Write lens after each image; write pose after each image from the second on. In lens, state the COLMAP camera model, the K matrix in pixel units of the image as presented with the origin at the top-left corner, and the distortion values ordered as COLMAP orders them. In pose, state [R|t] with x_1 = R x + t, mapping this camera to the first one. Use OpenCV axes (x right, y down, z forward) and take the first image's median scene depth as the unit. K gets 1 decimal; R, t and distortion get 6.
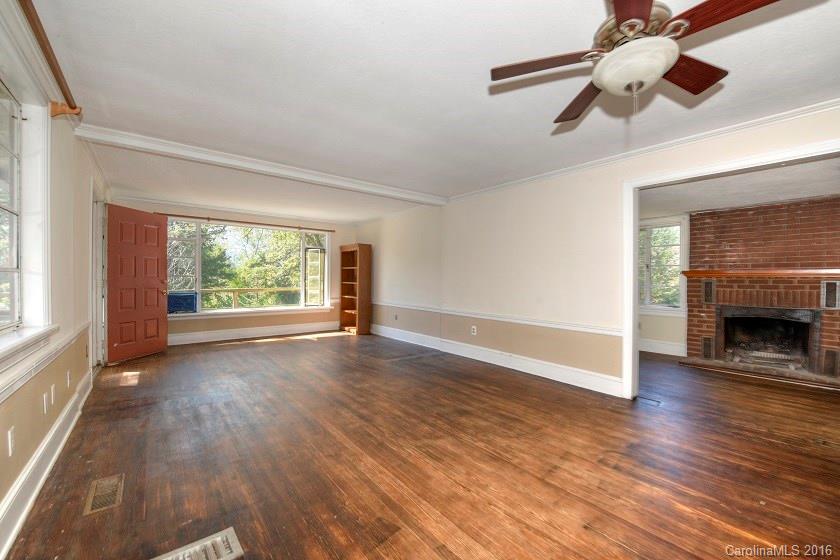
lens RADIAL K [[334.8, 0, 415.2], [0, 334.8, 278.9], [0, 0, 1]] dist [-0.018972, -0.000173]
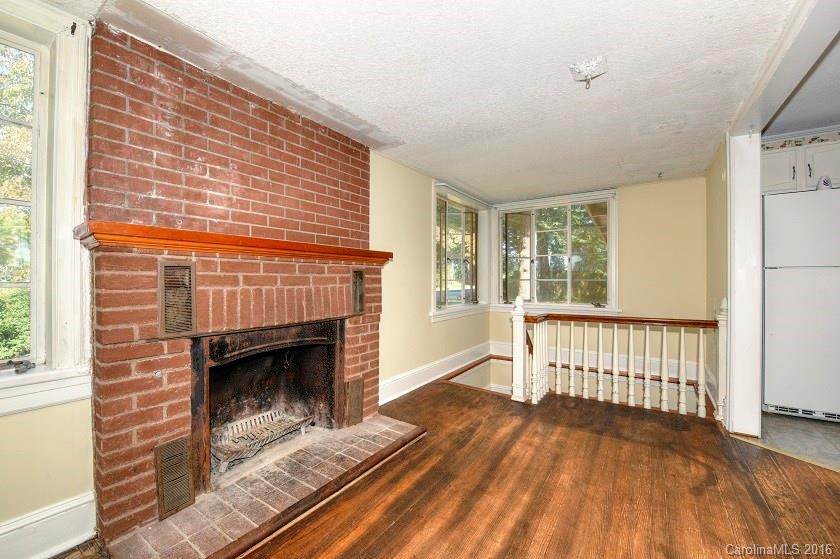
lens RADIAL K [[335.7, 0, 418.0], [0, 335.7, 281.1], [0, 0, 1]] dist [-0.019758, -0.000109]
pose [[-0.299076, -0.002134, 0.954227, 0.518596], [0.007020, 0.999966, 0.004437, 0.022995], [-0.954204, 0.008026, -0.299050, 0.874610]]
